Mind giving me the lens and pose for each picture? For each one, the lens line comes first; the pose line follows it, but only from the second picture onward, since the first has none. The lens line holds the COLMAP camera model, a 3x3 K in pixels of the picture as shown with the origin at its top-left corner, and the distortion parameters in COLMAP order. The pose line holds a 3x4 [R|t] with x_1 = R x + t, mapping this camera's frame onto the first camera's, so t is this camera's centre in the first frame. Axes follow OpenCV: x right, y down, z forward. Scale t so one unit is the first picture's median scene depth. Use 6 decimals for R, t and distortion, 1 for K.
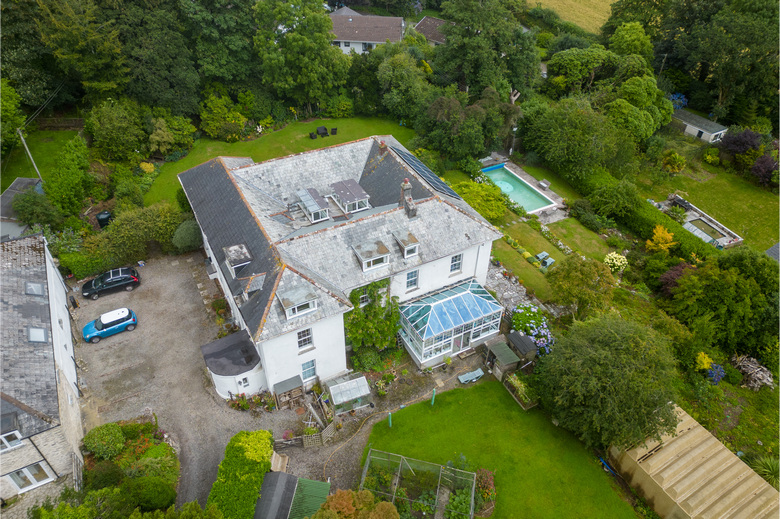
lens RADIAL K [[543.4, 0, 387.9], [0, 543.4, 259.4], [0, 0, 1]] dist [0.063416, -0.051161]
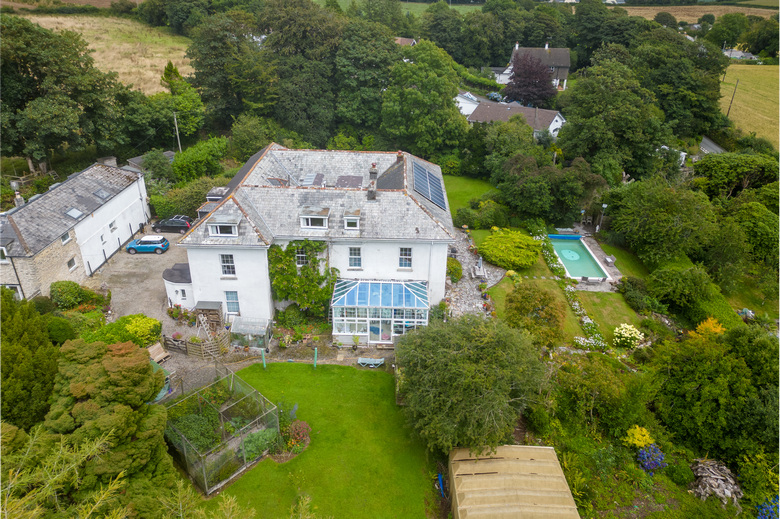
lens RADIAL K [[543.4, 0, 387.9], [0, 543.4, 259.4], [0, 0, 1]] dist [0.063416, -0.051161]
pose [[0.875126, 0.219461, -0.431268, 0.433100], [-0.315115, 0.934825, -0.163720, 0.151031], [0.367230, 0.279175, 0.887245, 0.084226]]
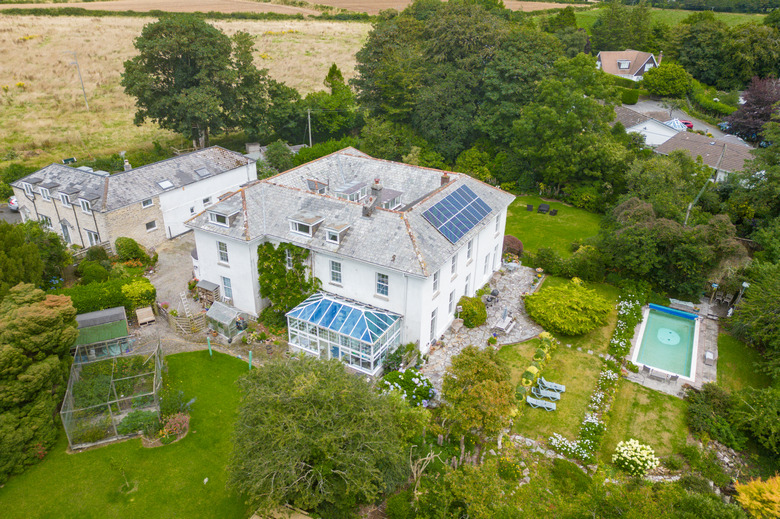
lens RADIAL K [[543.4, 0, 387.9], [0, 543.4, 259.4], [0, 0, 1]] dist [0.063416, -0.051161]
pose [[0.536628, 0.368990, -0.758865, 0.660240], [-0.547805, 0.836384, 0.019305, -0.041410], [0.641826, 0.405350, 0.650961, 0.325219]]
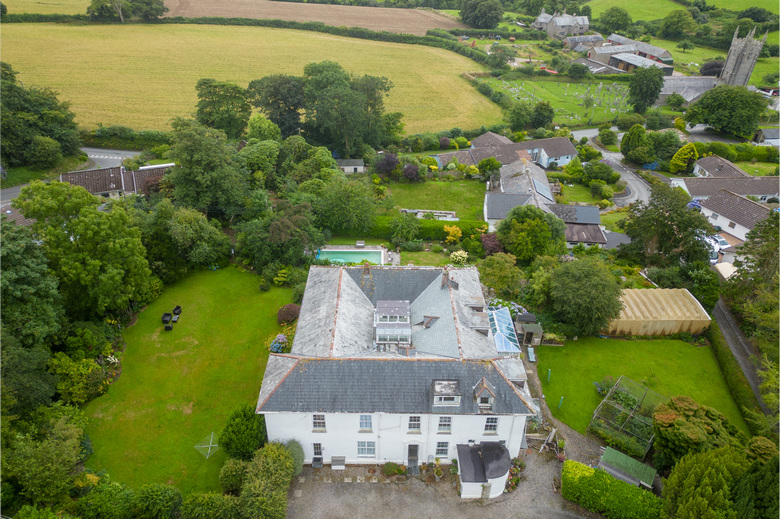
lens RADIAL K [[543.4, 0, 387.9], [0, 543.4, 259.4], [0, 0, 1]] dist [0.063416, -0.051161]
pose [[0.469285, -0.493907, 0.732002, -0.759318], [0.560405, 0.807206, 0.185375, -0.373594], [-0.682435, 0.323224, 0.655598, 0.173887]]
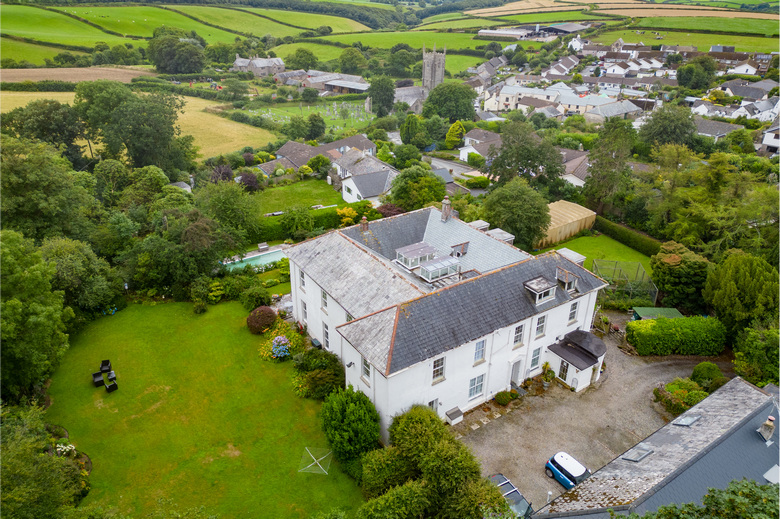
lens RADIAL K [[543.4, 0, 387.9], [0, 543.4, 259.4], [0, 0, 1]] dist [0.063416, -0.051161]
pose [[-0.097515, -0.467514, 0.878591, -0.875253], [0.630051, 0.654371, 0.418132, -0.514759], [-0.770407, 0.594331, 0.230747, 0.691992]]
